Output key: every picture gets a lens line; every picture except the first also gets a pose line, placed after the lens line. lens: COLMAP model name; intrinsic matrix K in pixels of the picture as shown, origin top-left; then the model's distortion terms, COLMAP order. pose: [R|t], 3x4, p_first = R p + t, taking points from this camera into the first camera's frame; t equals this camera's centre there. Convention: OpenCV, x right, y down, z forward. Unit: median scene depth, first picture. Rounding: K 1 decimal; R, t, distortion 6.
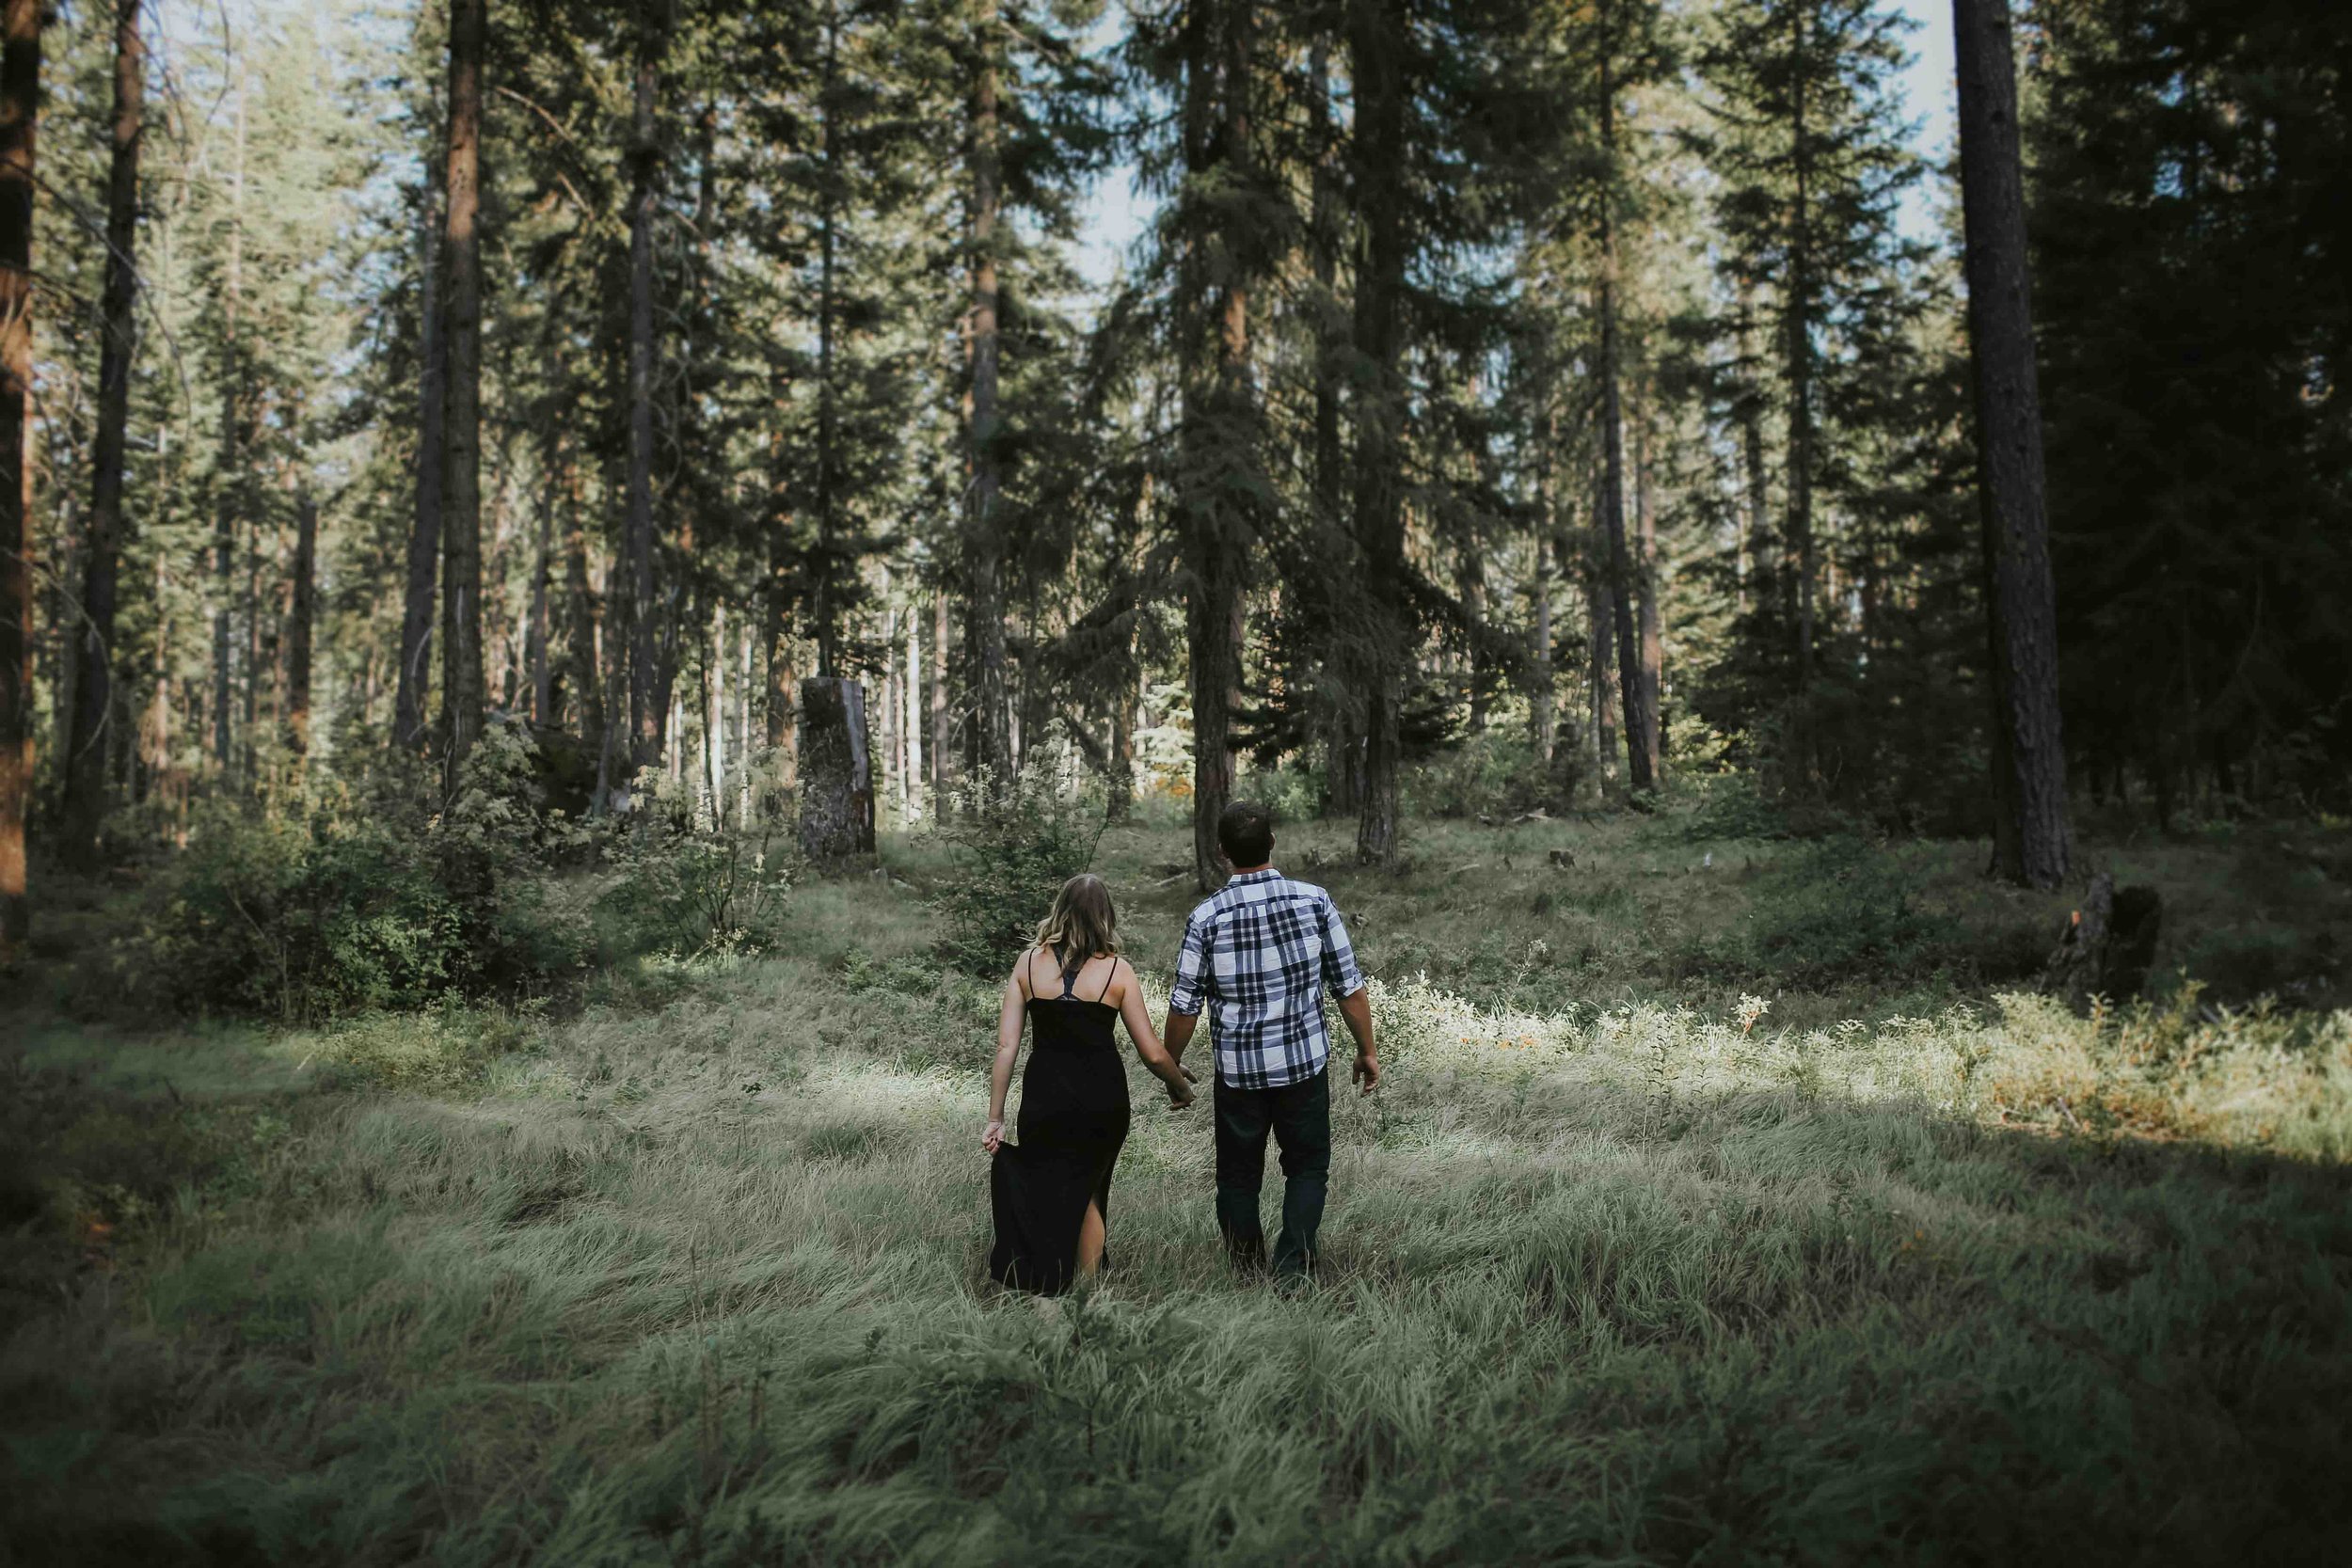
lens RADIAL K [[2354.5, 0, 1178.7], [0, 2354.5, 805.0], [0, 0, 1]] dist [-0.098178, 0.107200]
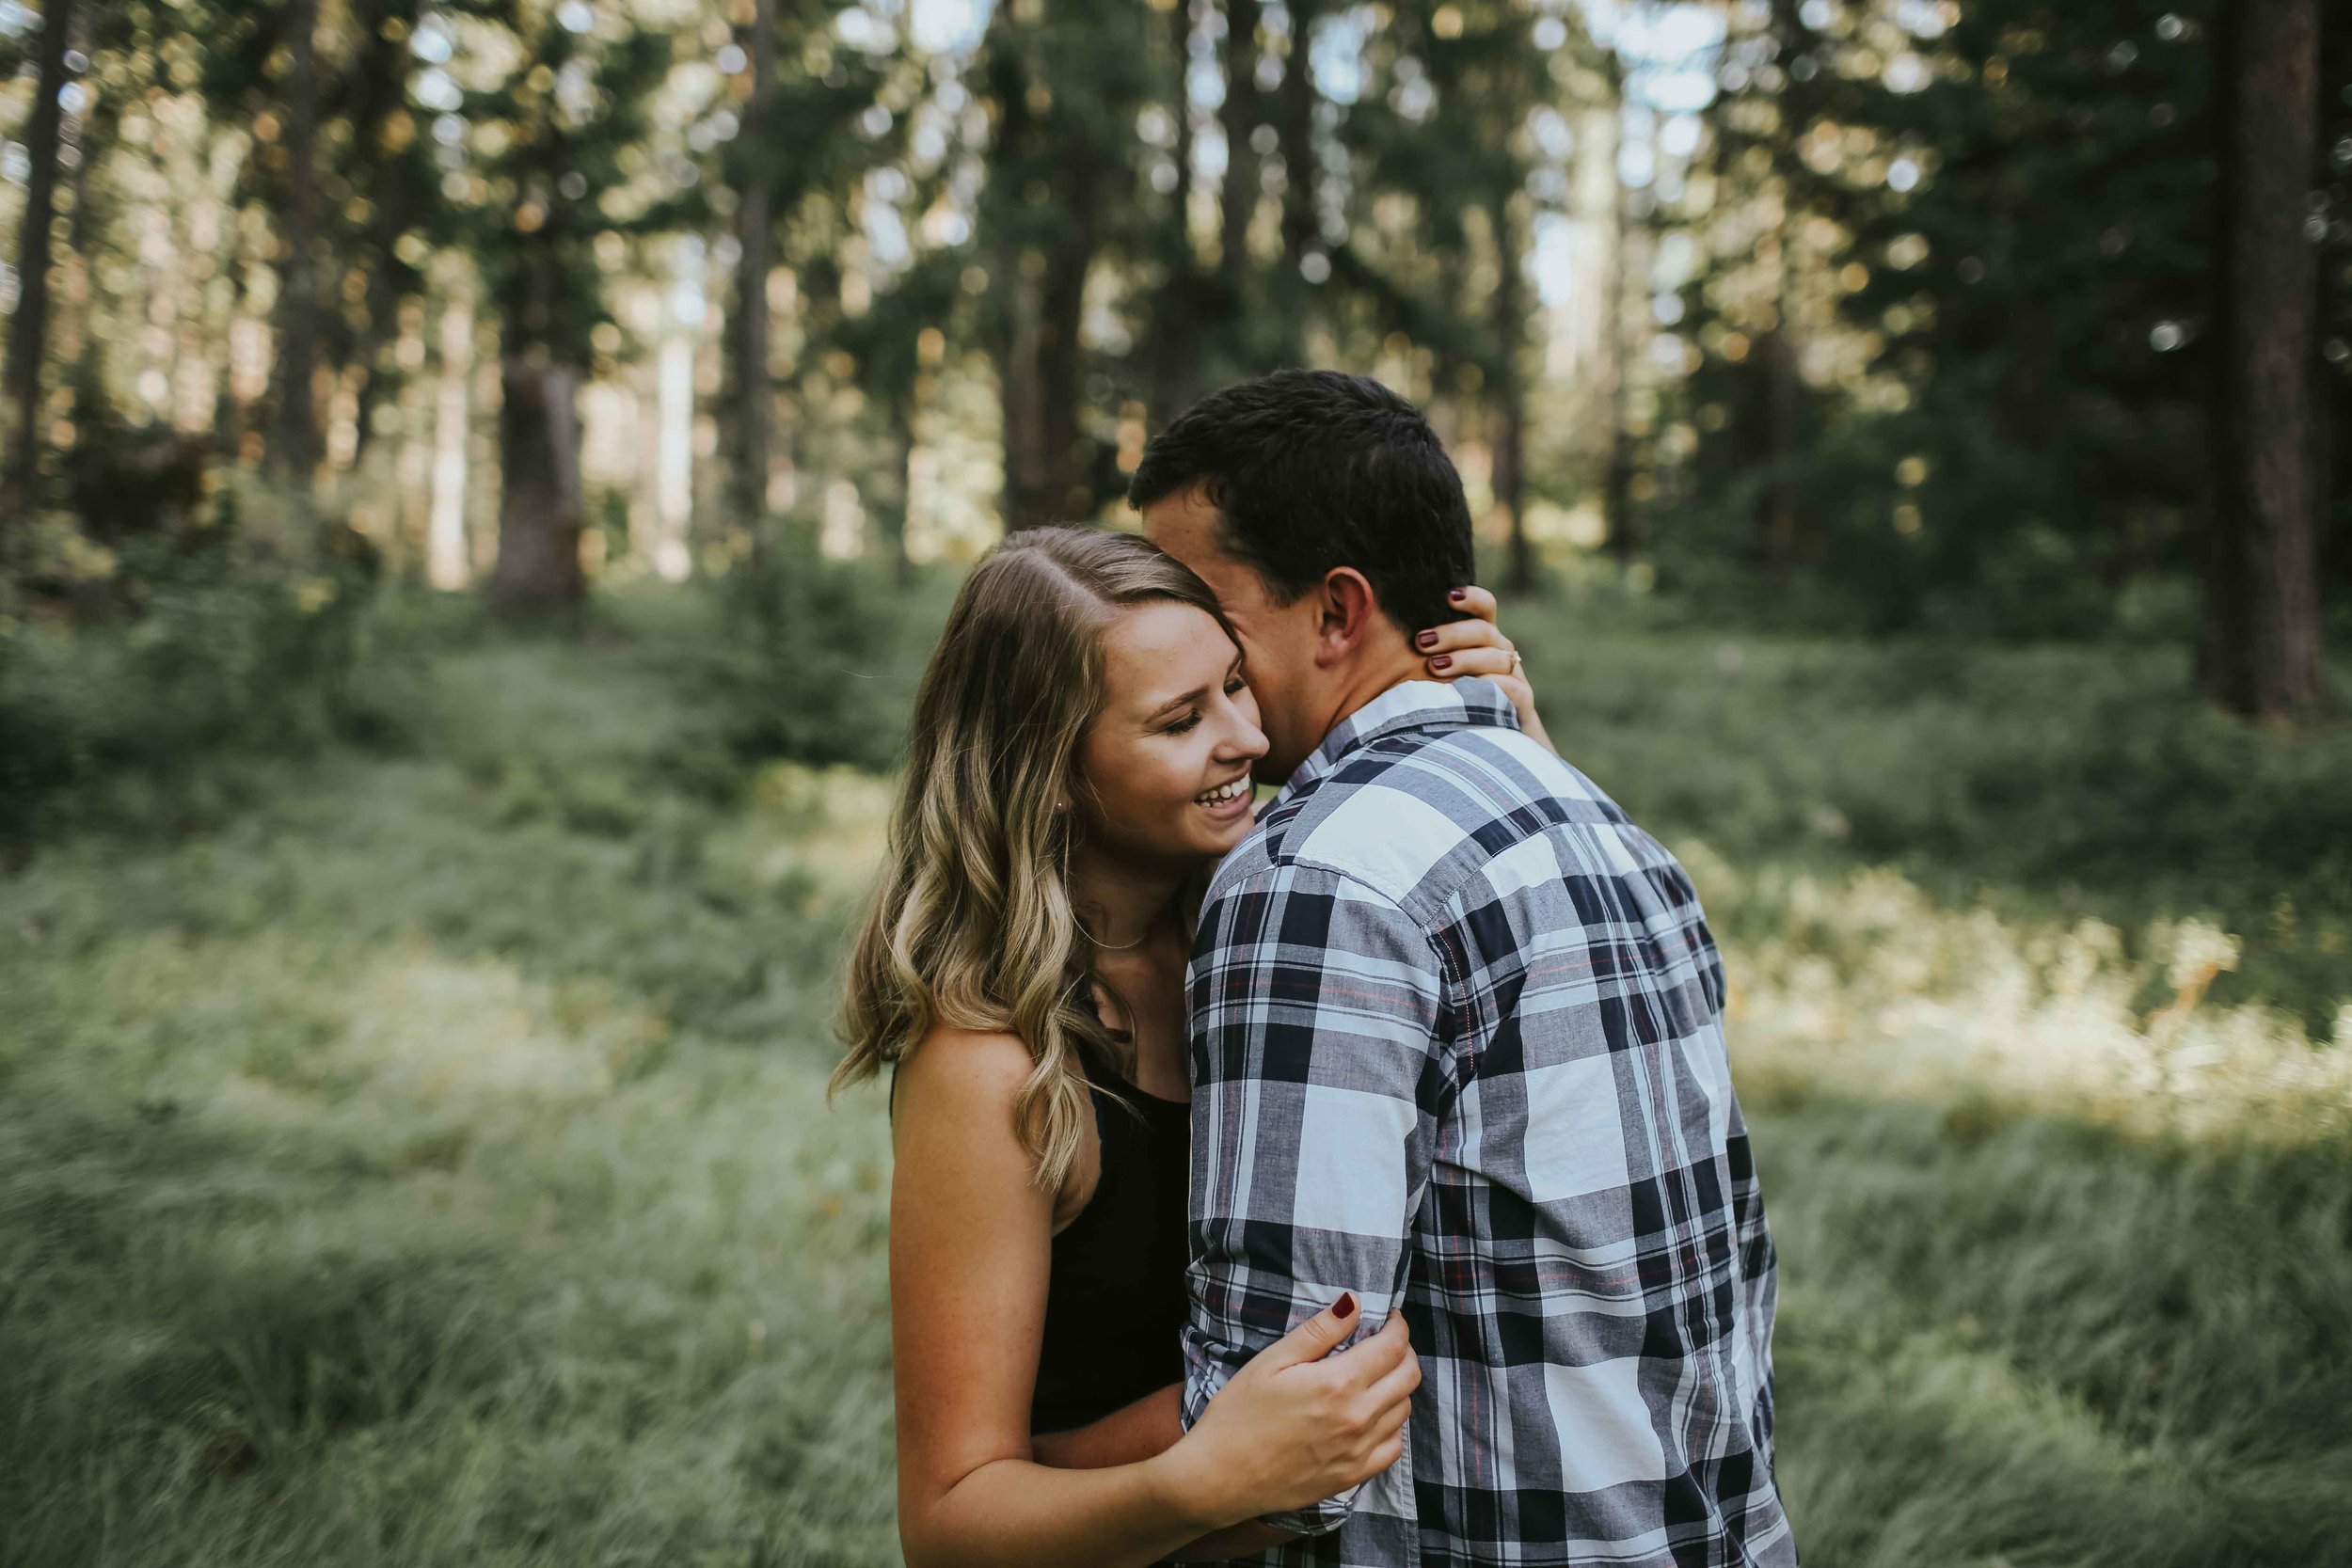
lens RADIAL K [[2358.2, 0, 1176.0], [0, 2358.2, 784.0], [0, 0, 1]] dist [-0.094978, 0.112530]
pose [[0.994853, 0.024816, 0.098238, -0.018987], [-0.033359, 0.995712, 0.086289, 0.007290], [-0.095675, -0.089122, 0.991415, 0.292158]]
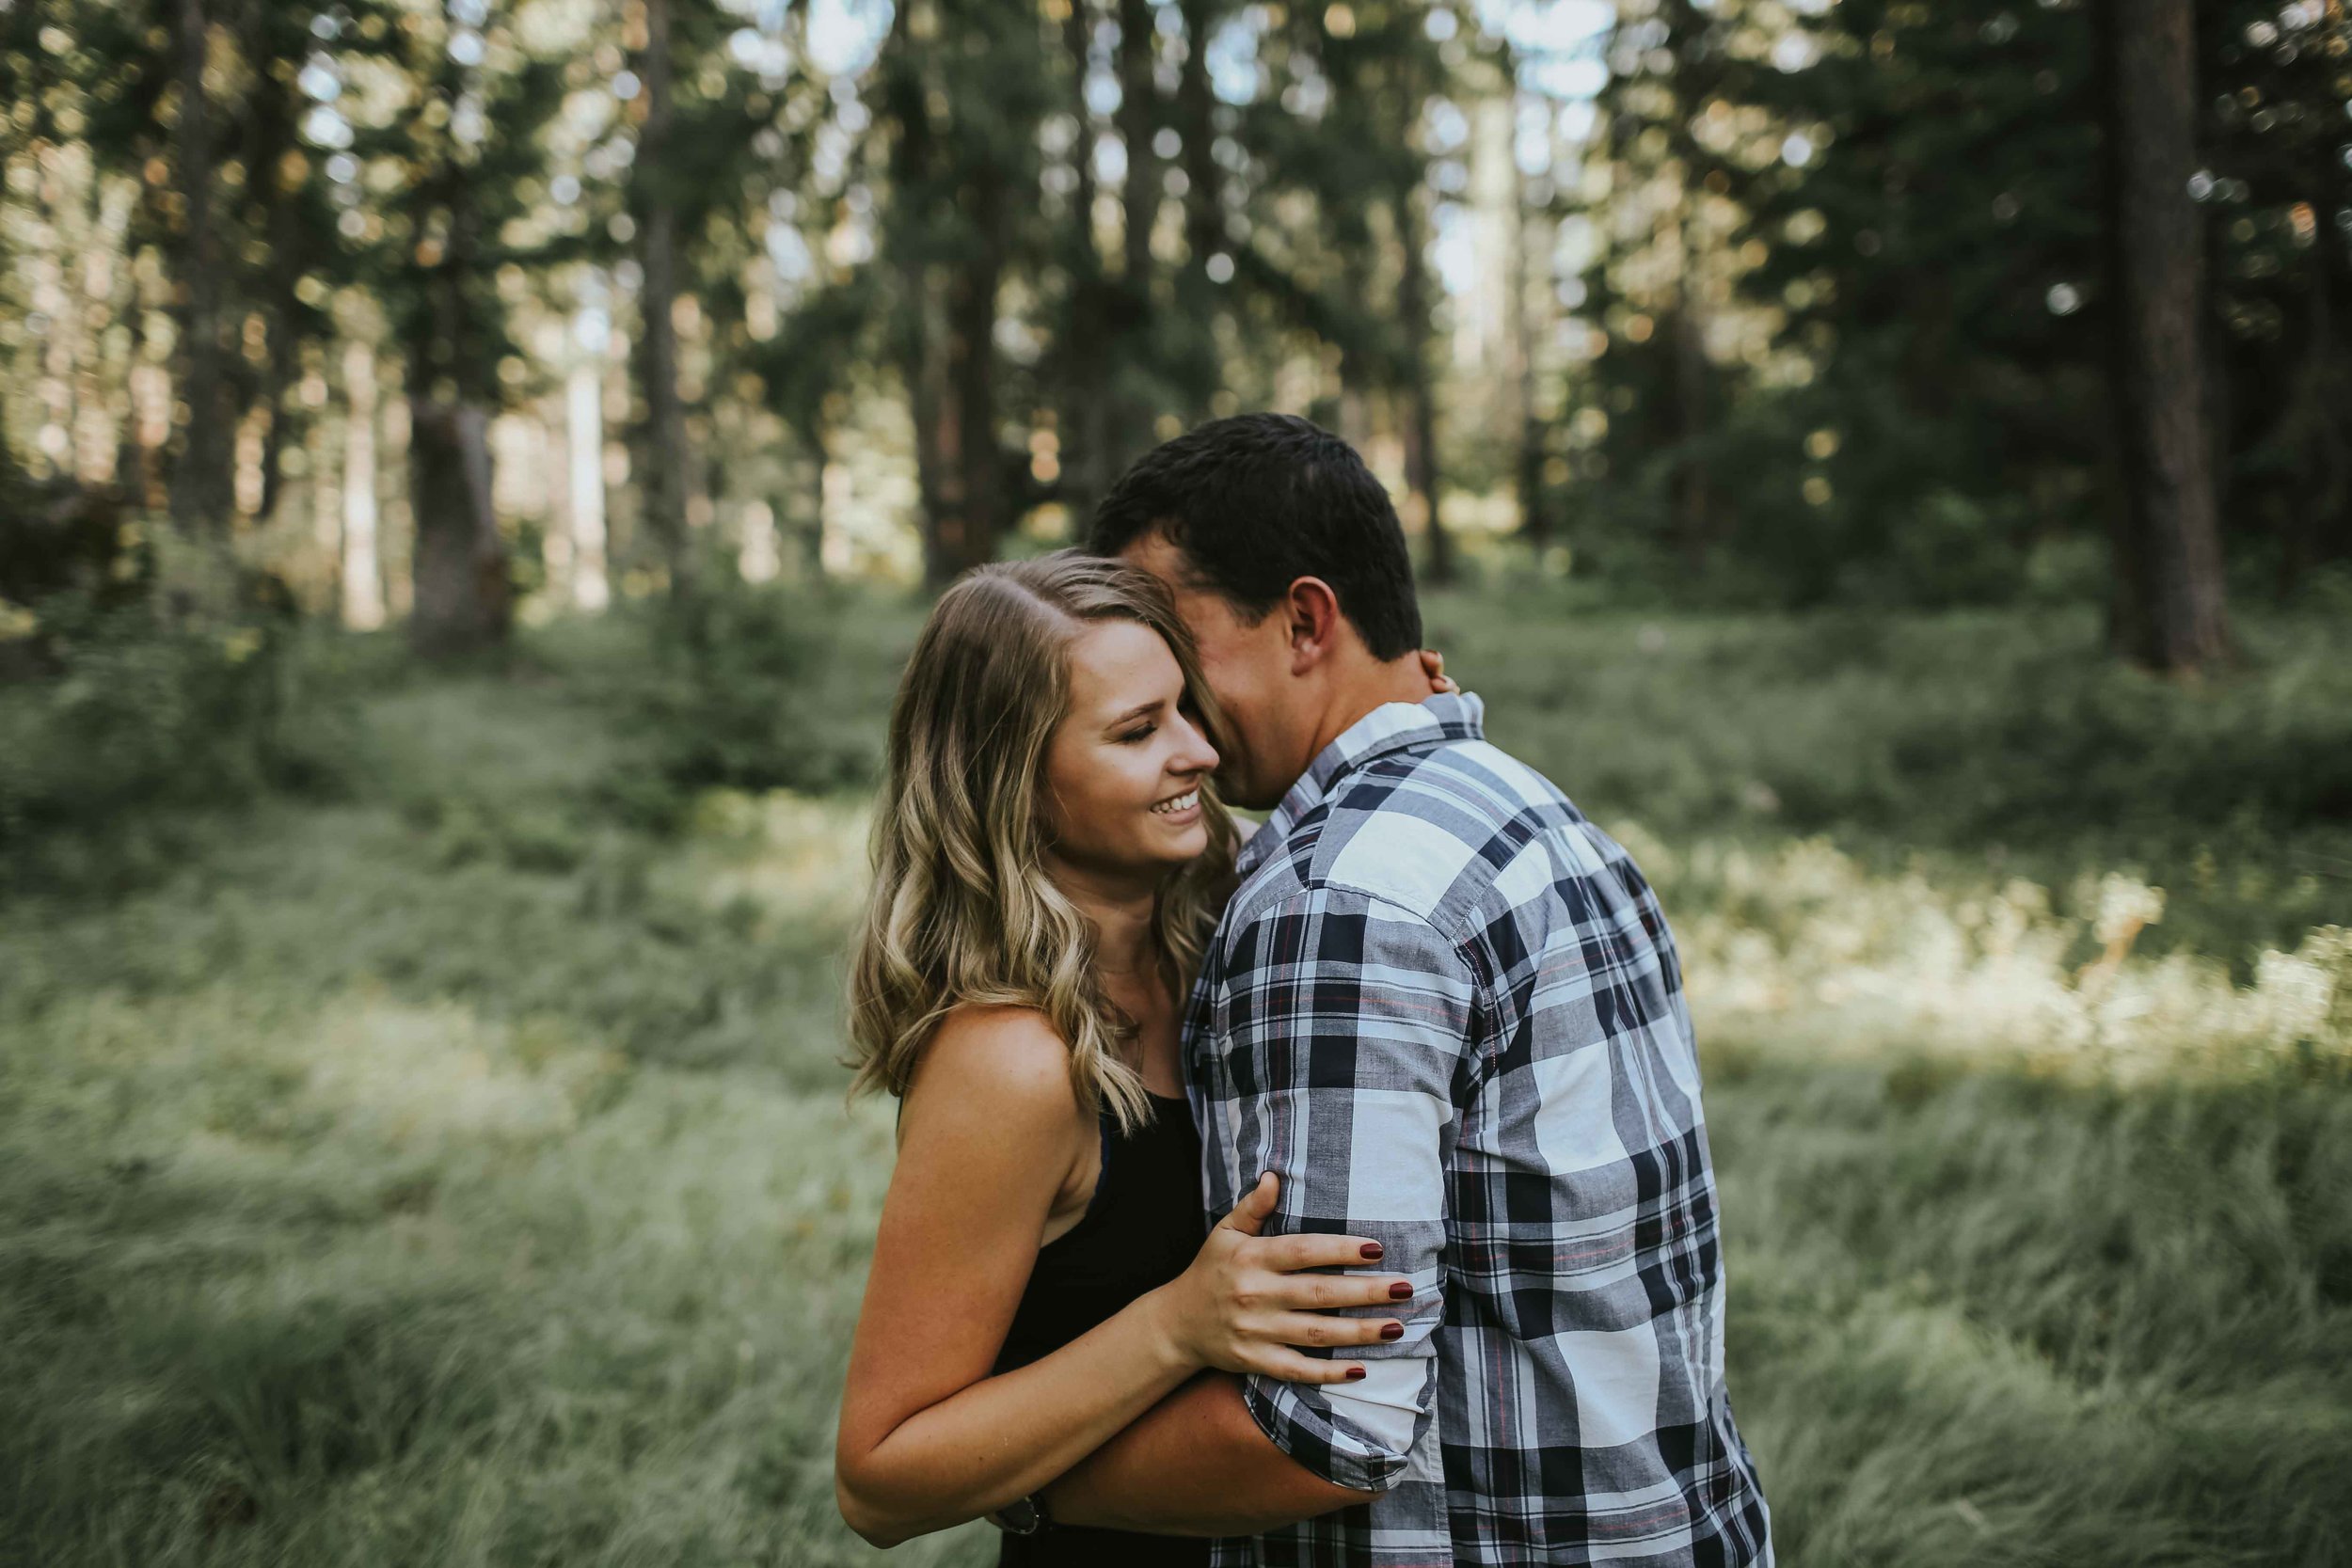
lens RADIAL K [[2354.5, 0, 1178.7], [0, 2354.5, 805.0], [0, 0, 1]] dist [-0.098178, 0.107200]
pose [[0.991278, -0.026257, 0.129144, -0.021073], [0.014155, 0.995495, 0.093749, 0.006399], [-0.131024, -0.091103, 0.987184, 0.288904]]
